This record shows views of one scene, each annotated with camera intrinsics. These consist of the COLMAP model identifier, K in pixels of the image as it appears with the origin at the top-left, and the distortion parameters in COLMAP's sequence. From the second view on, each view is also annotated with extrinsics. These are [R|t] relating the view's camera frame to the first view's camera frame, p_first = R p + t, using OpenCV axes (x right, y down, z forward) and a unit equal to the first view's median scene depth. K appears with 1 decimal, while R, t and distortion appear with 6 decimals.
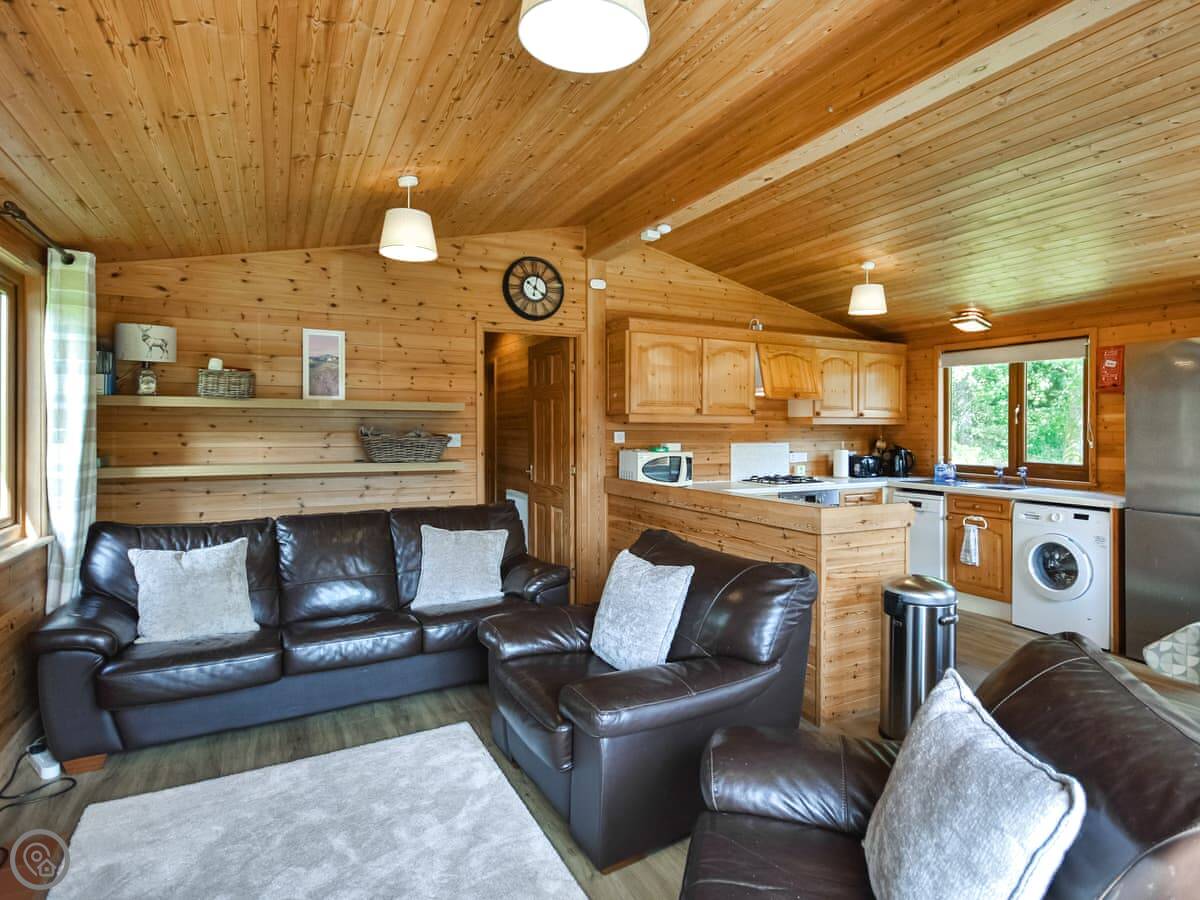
lens RADIAL K [[835.2, 0, 598.8], [0, 835.2, 461.8], [0, 0, 1]] dist [-0.002090, 0.036336]
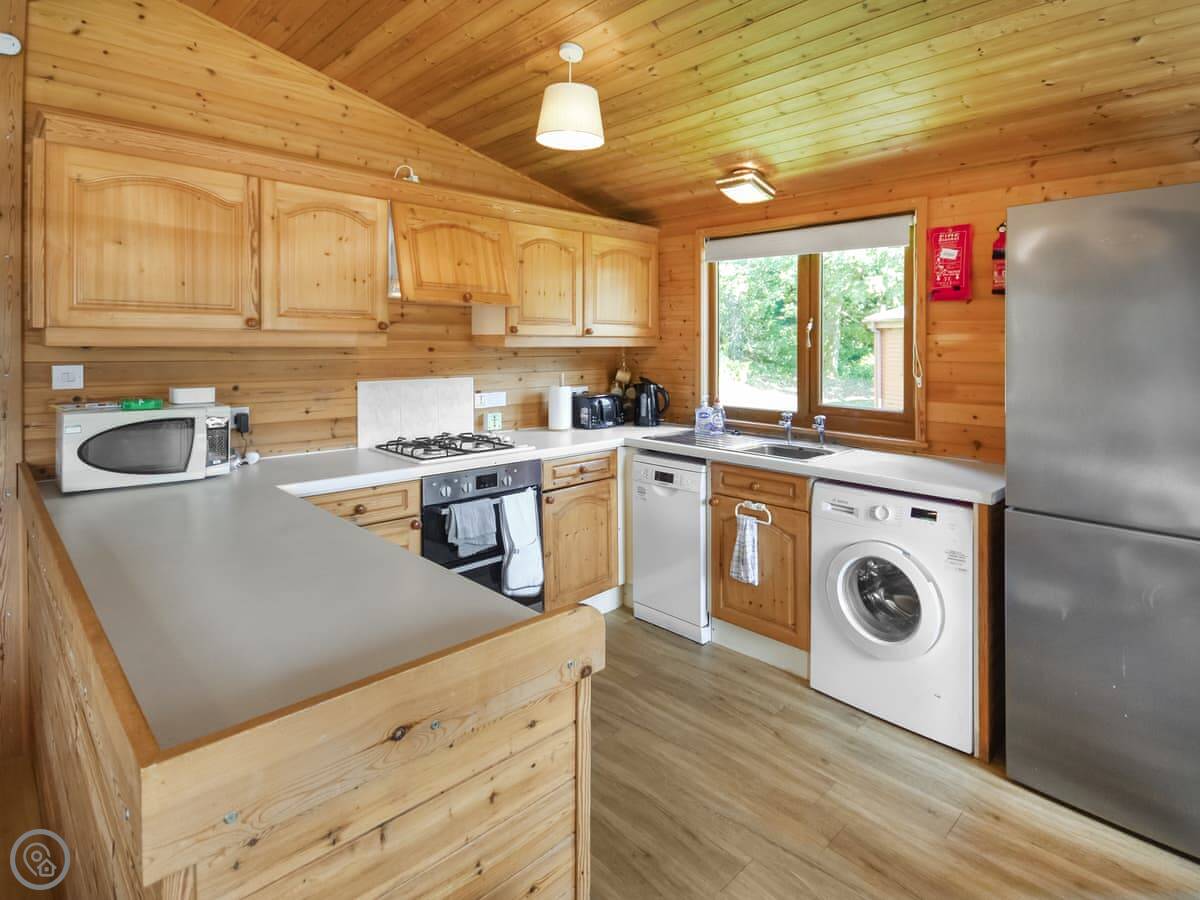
lens RADIAL K [[992.9, 0, 600.0], [0, 992.9, 450.0], [0, 0, 1]] dist [0.001325, 0.005760]
pose [[0.961856, -0.025969, 0.272321, 0.133447], [0.008262, 0.997788, 0.065968, -0.018946], [-0.273432, -0.061201, 0.959942, 0.307603]]
